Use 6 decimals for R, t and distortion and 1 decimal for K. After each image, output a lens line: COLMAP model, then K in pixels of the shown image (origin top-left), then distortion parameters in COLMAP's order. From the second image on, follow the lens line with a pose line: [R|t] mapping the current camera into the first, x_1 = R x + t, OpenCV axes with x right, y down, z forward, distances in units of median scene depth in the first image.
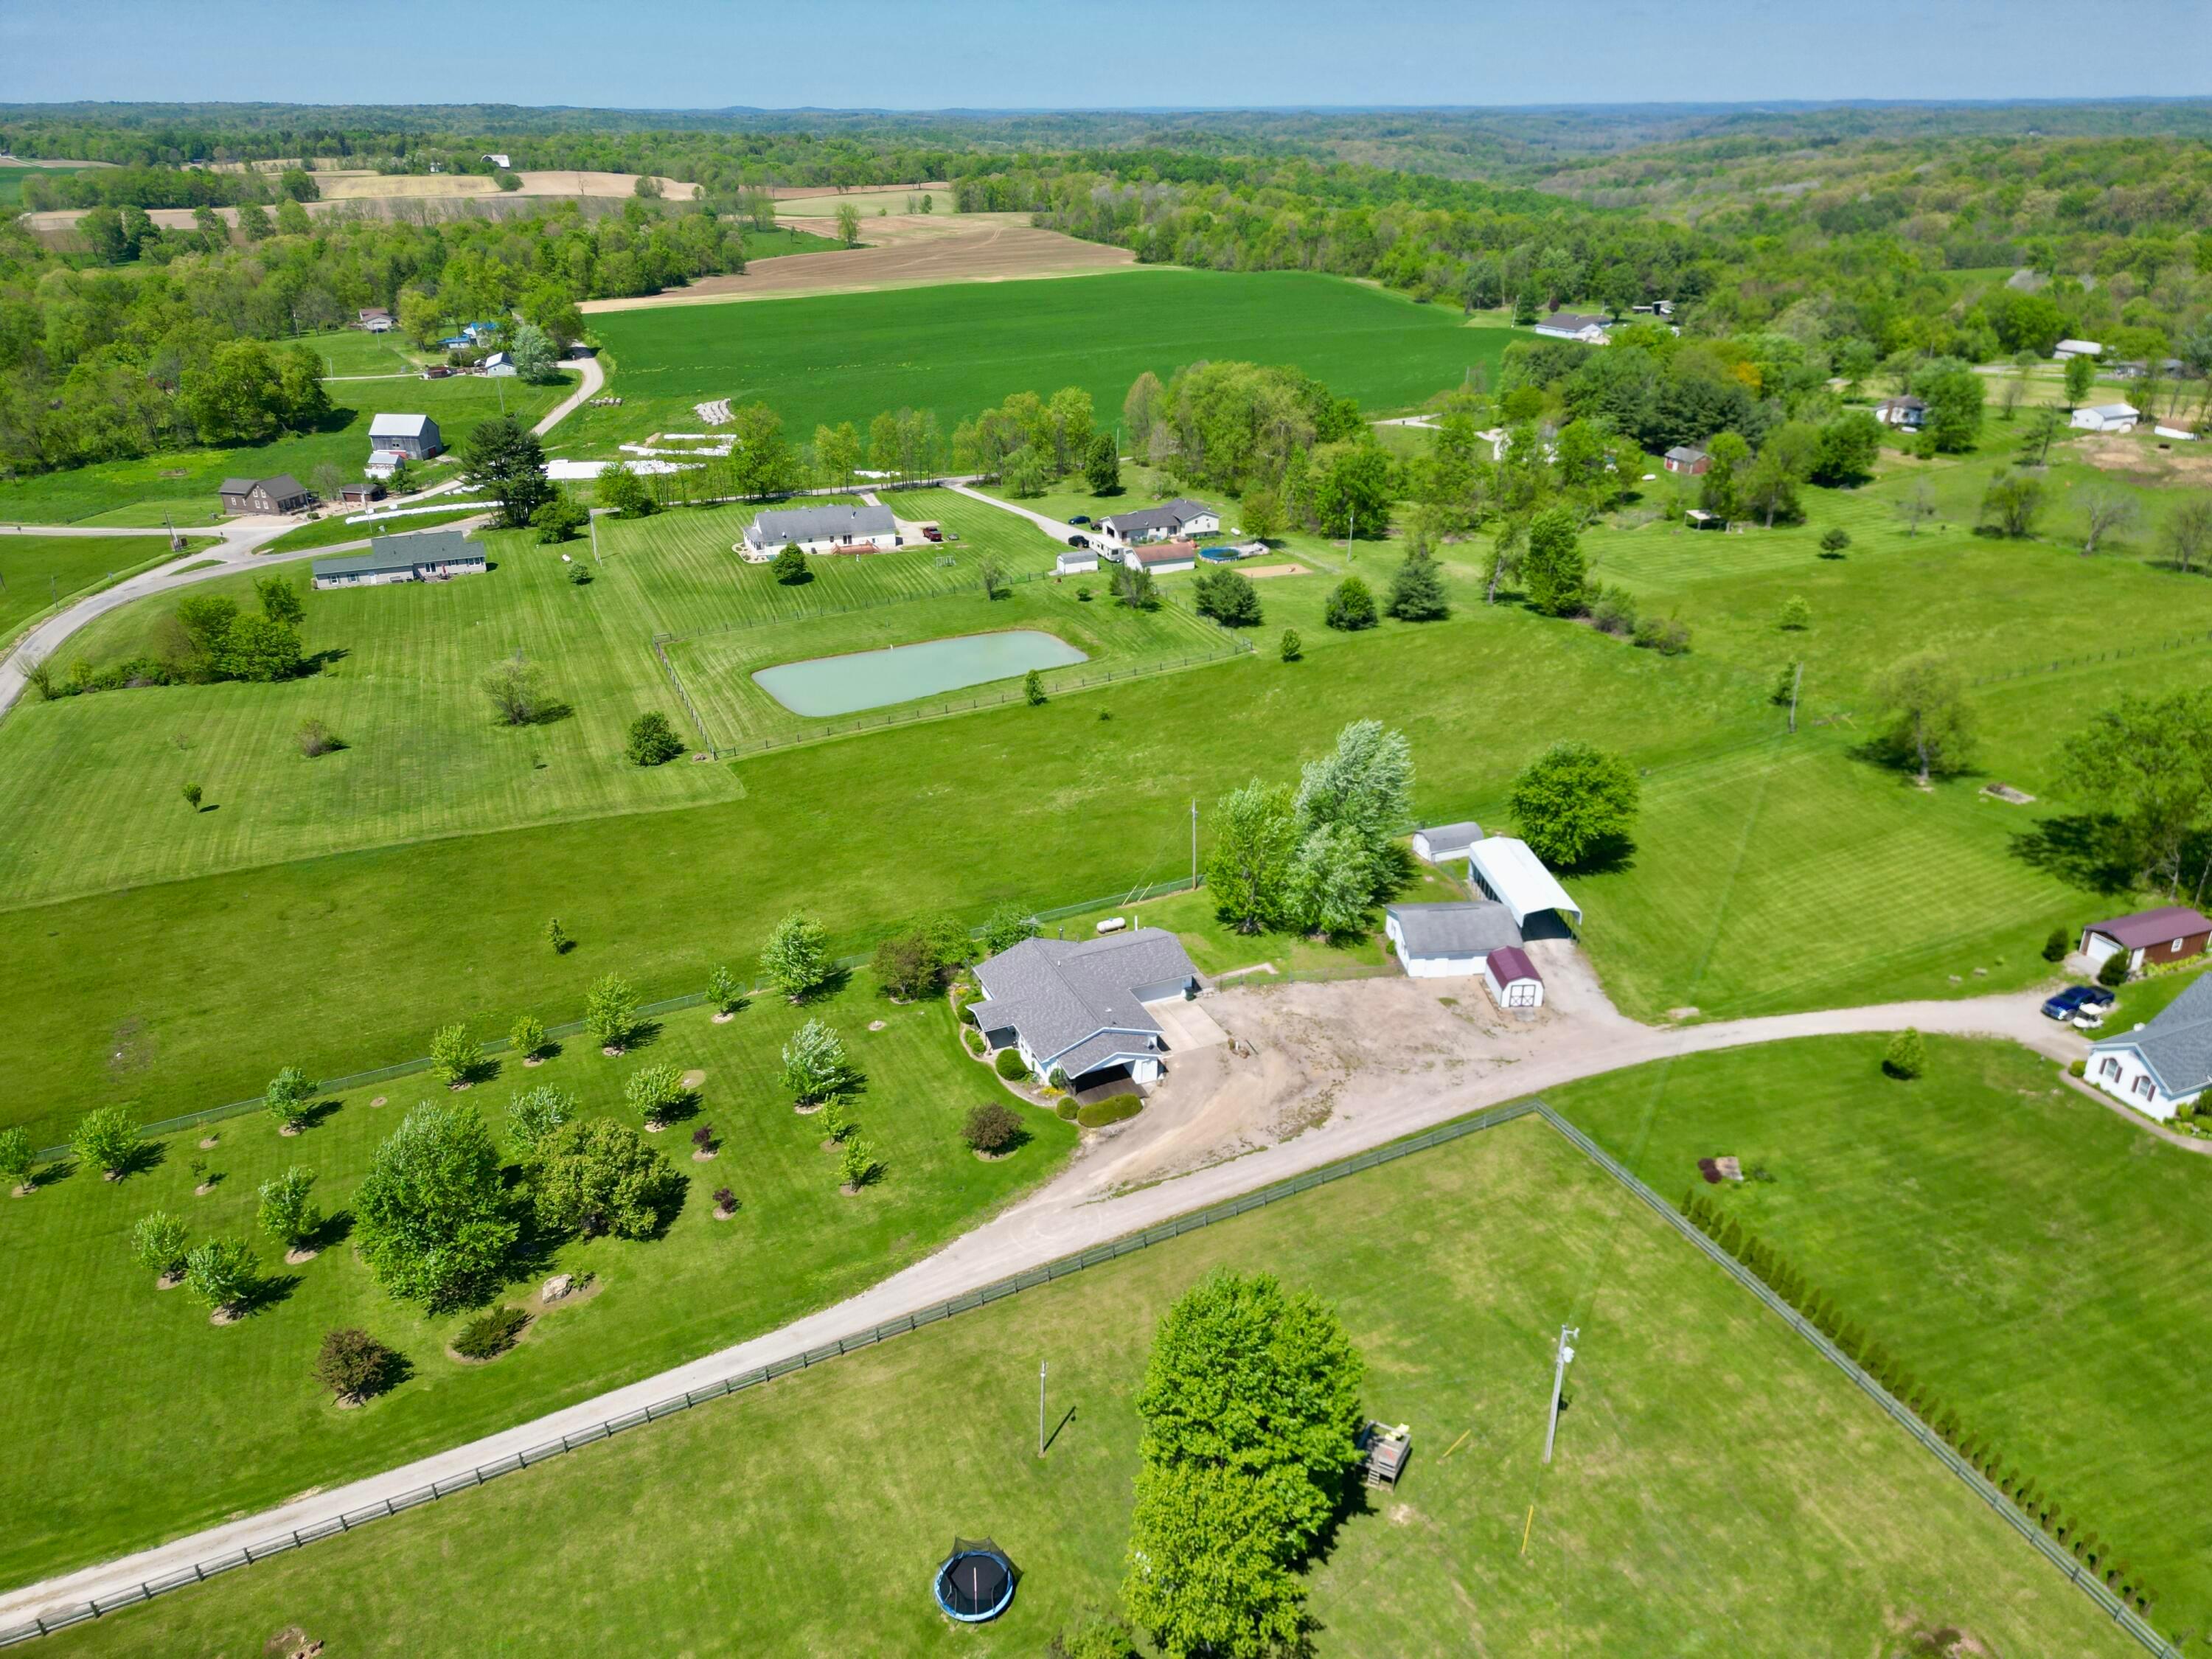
lens RADIAL K [[1551.3, 0, 1102.8], [0, 1551.3, 826.2], [0, 0, 1]] dist [0.085250, -0.079293]
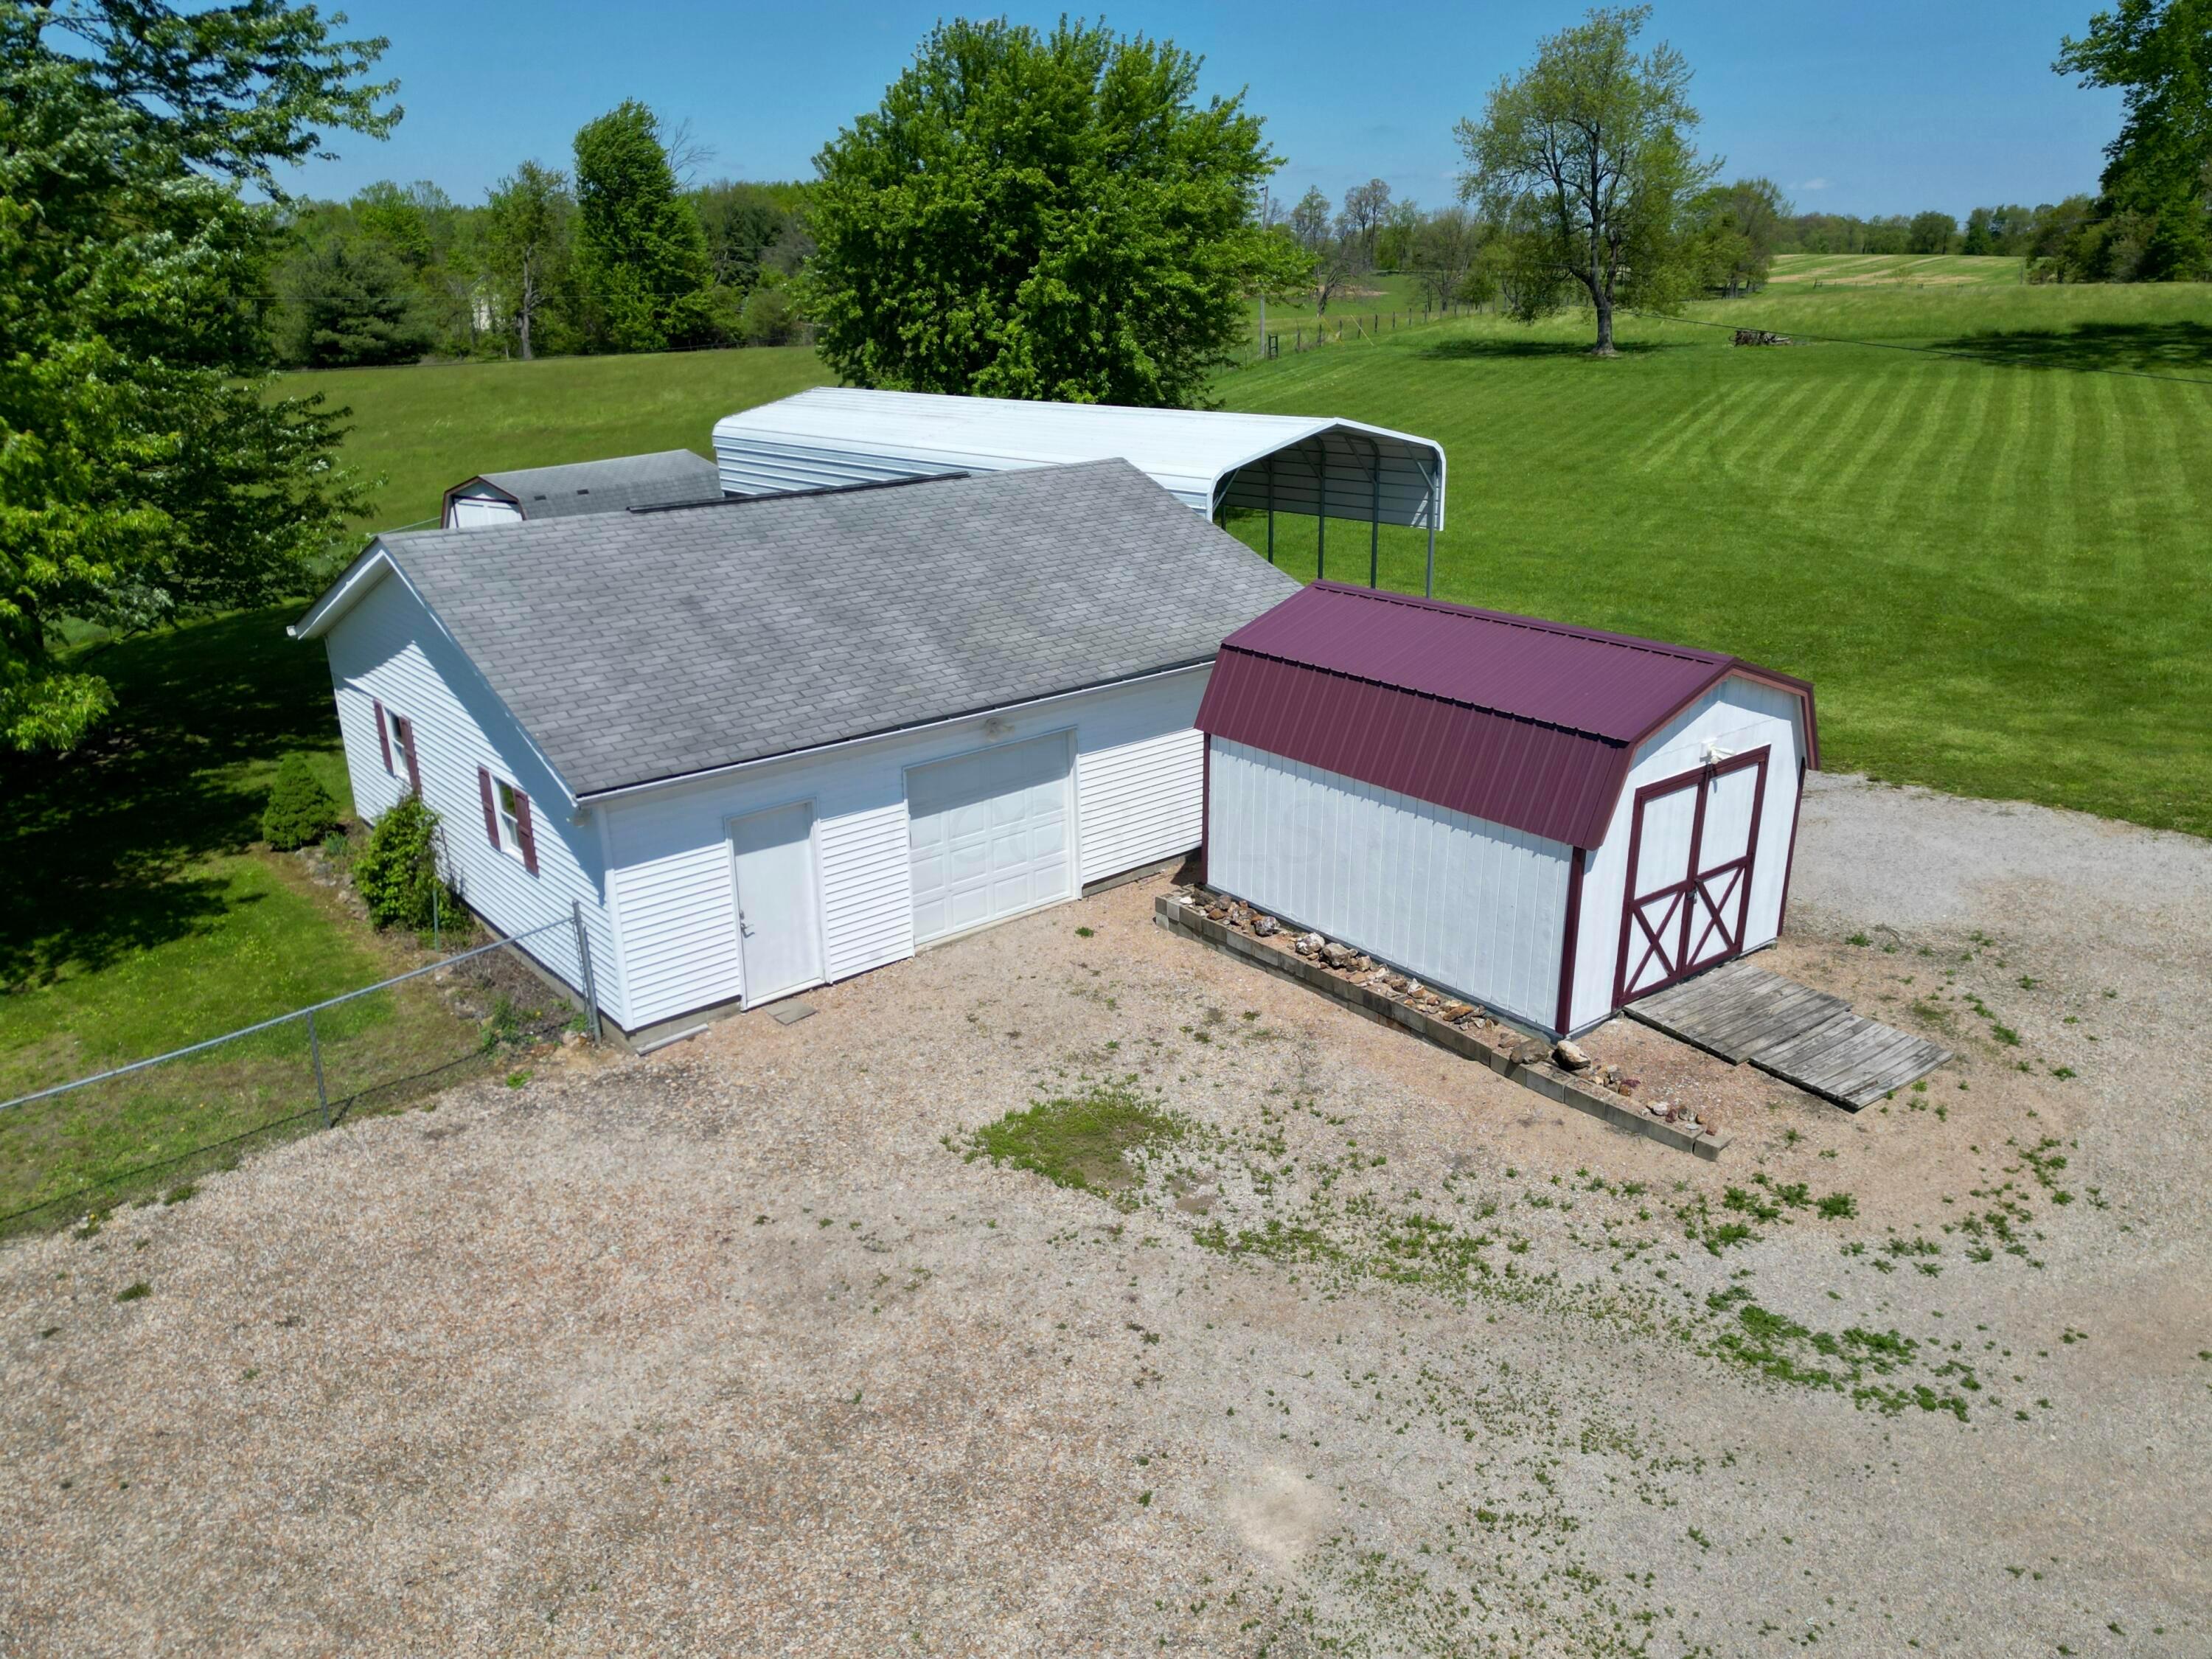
lens RADIAL K [[1578.5, 0, 1093.8], [0, 1578.5, 838.8], [0, 0, 1]] dist [0.087481, -0.089052]
pose [[0.821733, -0.199701, 0.533736, 0.163088], [0.247070, 0.968832, -0.017890, 0.091025], [-0.513528, 0.146571, 0.845462, 0.864217]]
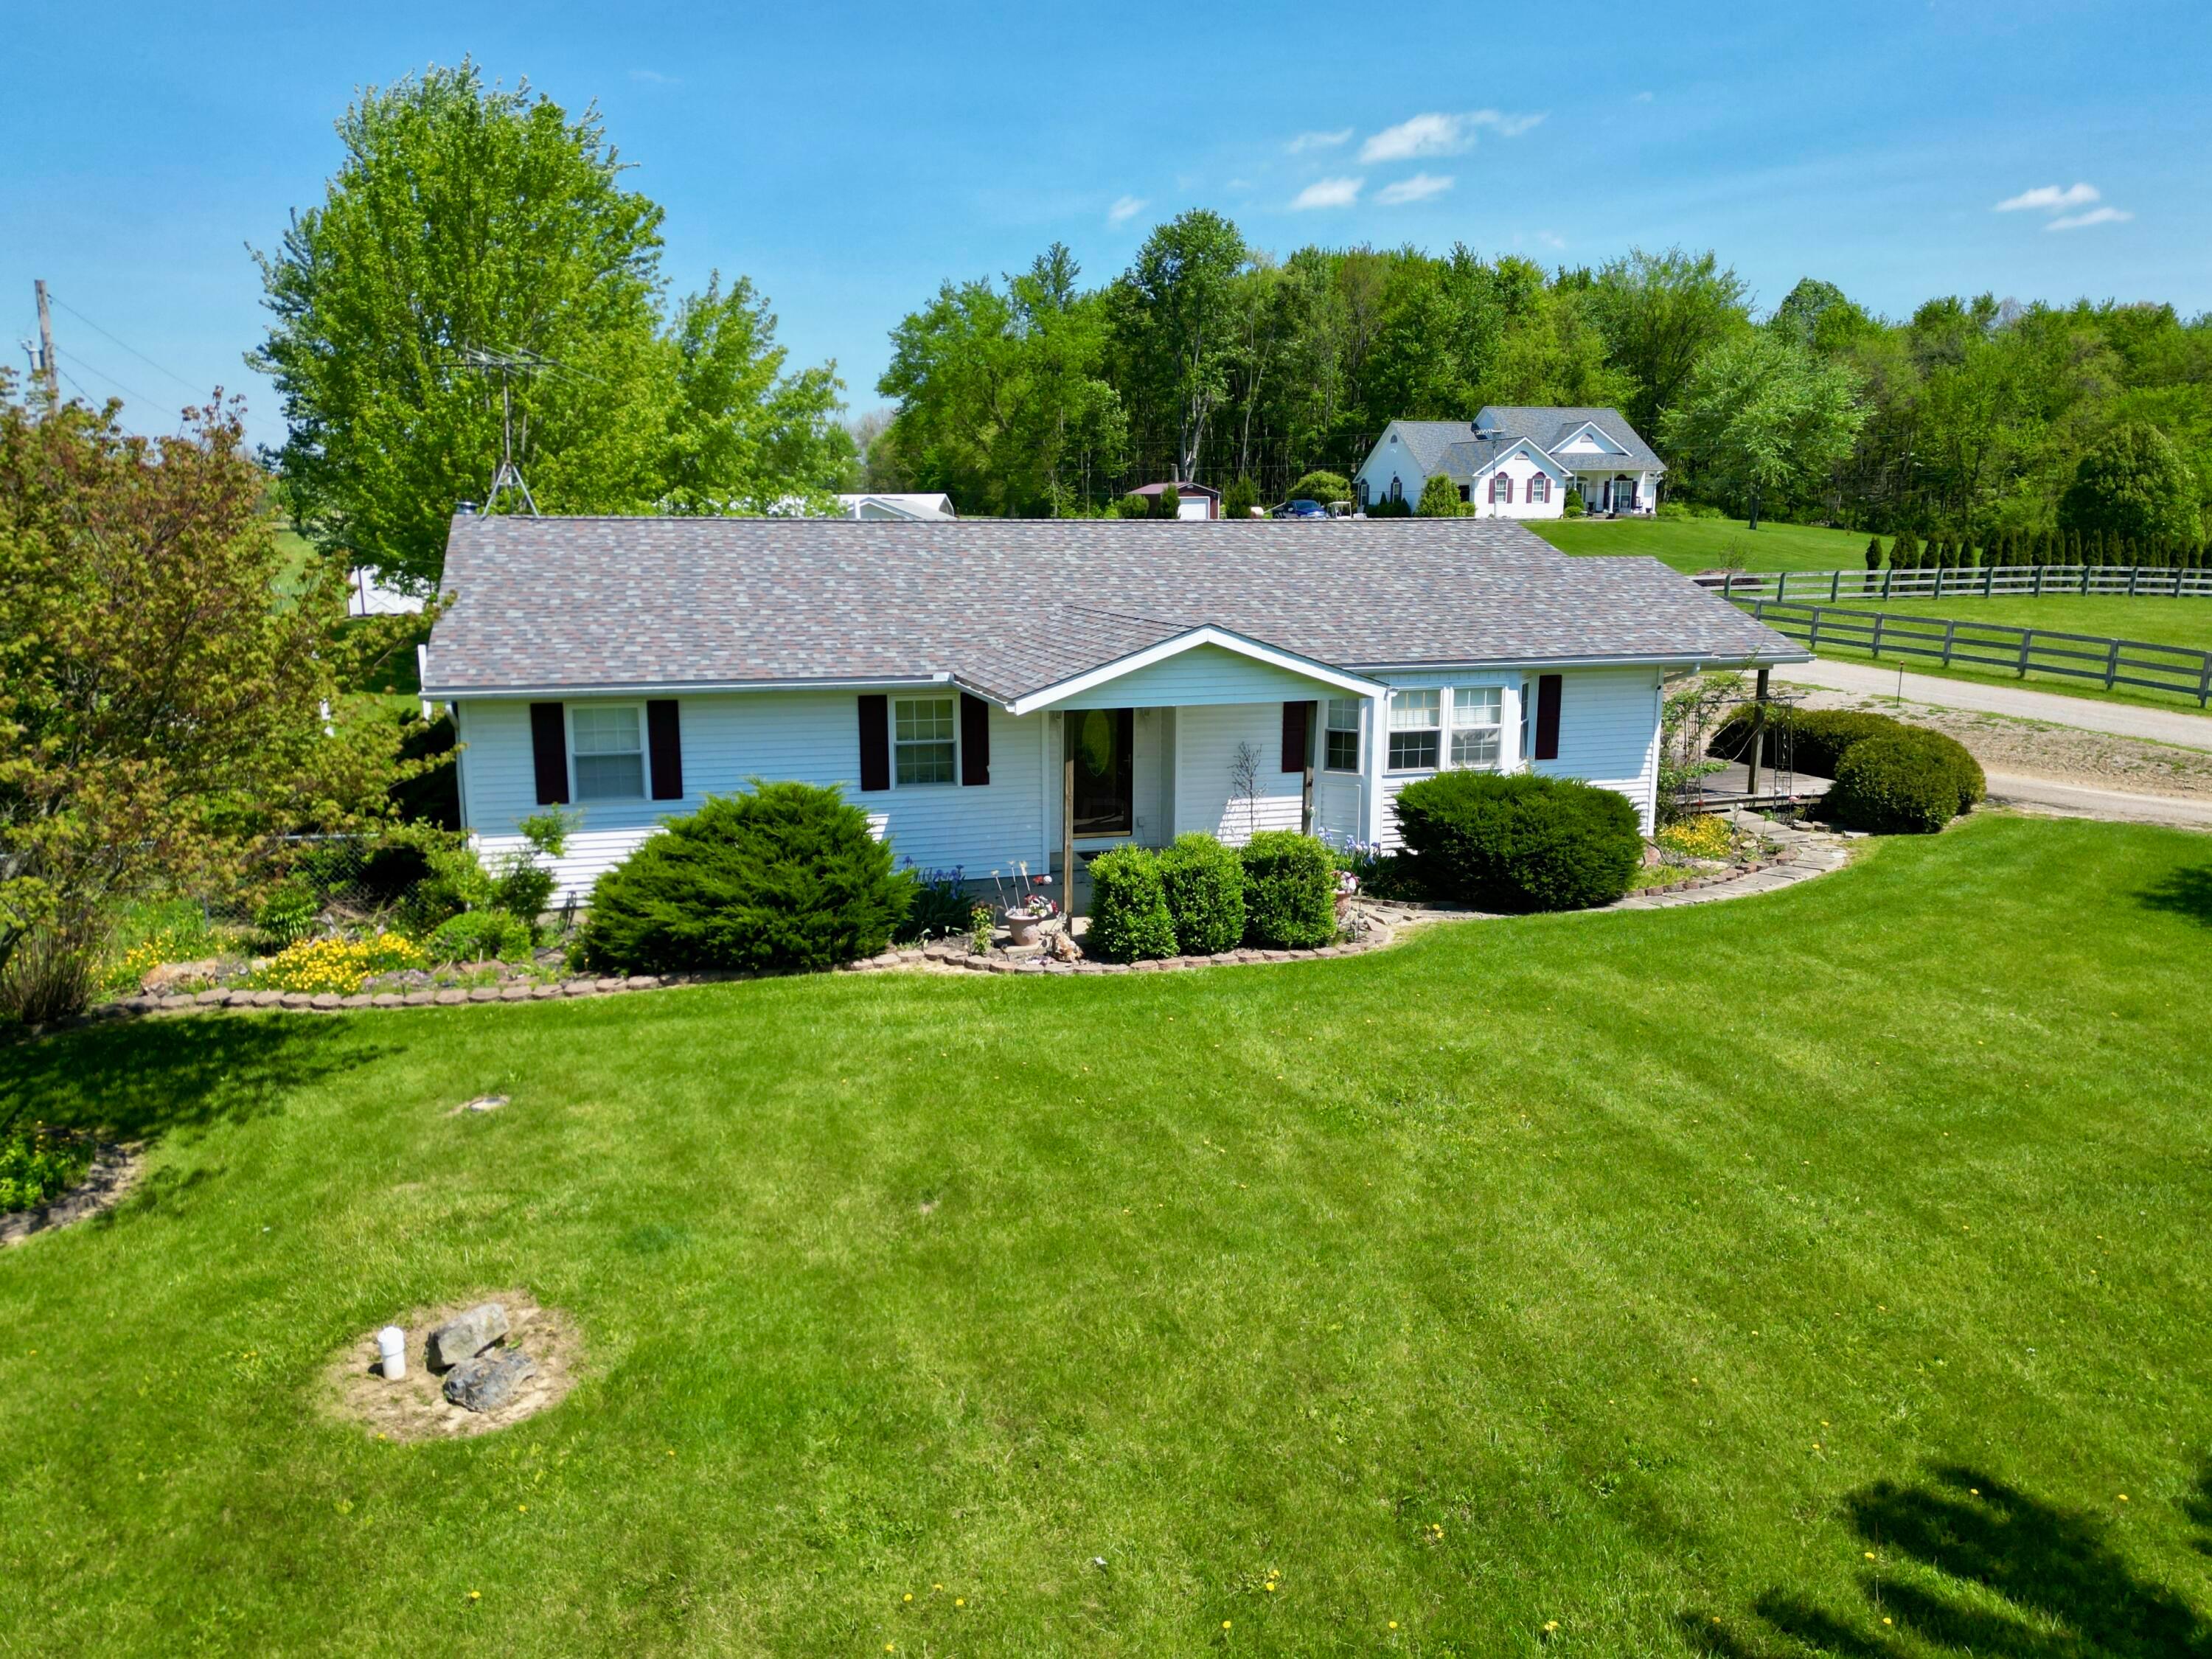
lens RADIAL K [[1581.4, 0, 1103.5], [0, 1581.4, 822.4], [0, 0, 1]] dist [0.072216, -0.079993]
pose [[0.121581, -0.180953, 0.975948, -0.193133], [0.414057, 0.902853, 0.115818, 0.104082], [-0.902095, 0.390017, 0.184694, 0.896256]]
